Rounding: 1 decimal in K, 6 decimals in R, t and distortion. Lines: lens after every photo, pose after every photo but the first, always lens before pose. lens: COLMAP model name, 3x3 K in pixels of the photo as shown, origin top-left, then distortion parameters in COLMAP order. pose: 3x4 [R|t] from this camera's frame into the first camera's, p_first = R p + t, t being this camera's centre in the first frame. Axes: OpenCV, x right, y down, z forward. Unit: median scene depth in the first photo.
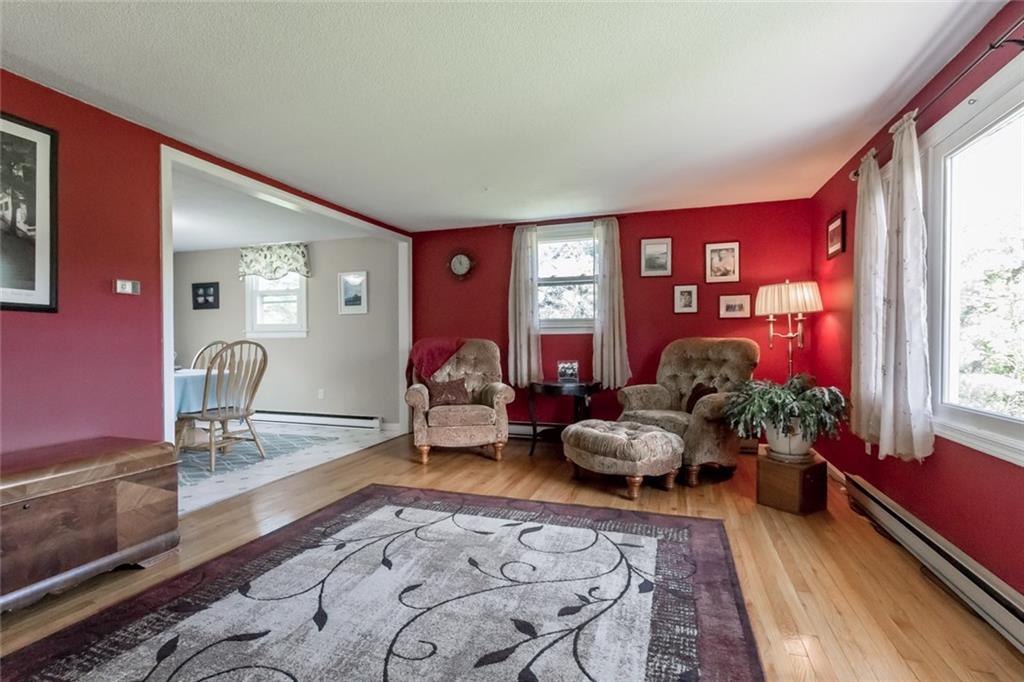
lens RADIAL K [[488.4, 0, 510.6], [0, 488.4, 342.5], [0, 0, 1]] dist [-0.000543, -0.000359]
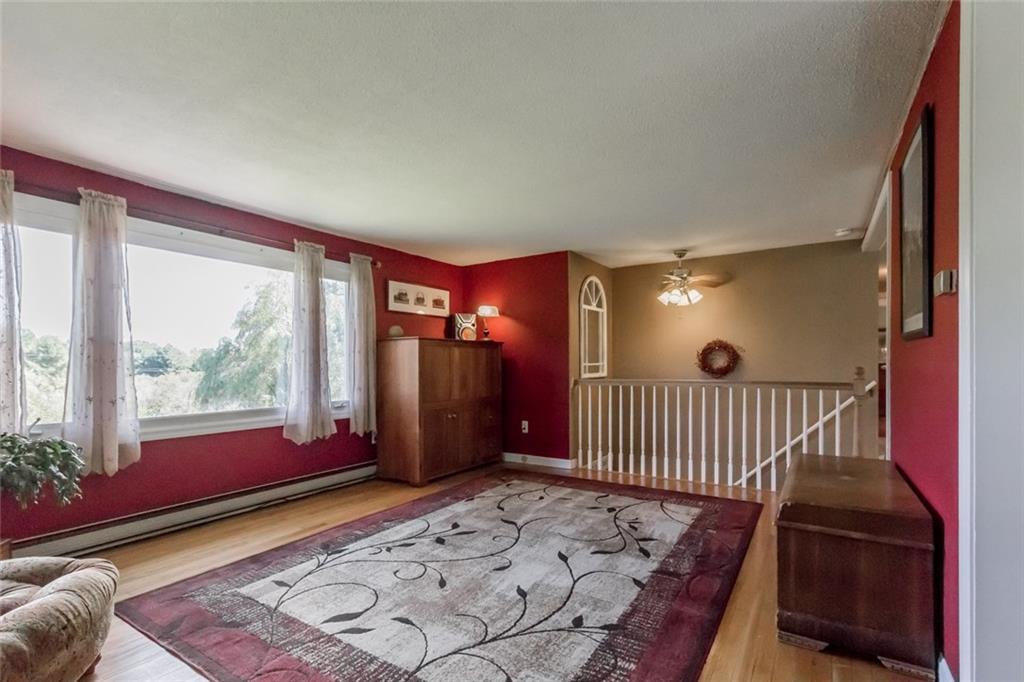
lens RADIAL K [[488.4, 0, 507.2], [0, 488.4, 368.1], [0, 0, 1]] dist [-0.000543, -0.000359]
pose [[-0.968711, 0.005871, 0.248122, -0.513821], [0.007853, 0.999945, 0.006999, -0.022808], [-0.248067, 0.008728, -0.968704, 2.133105]]
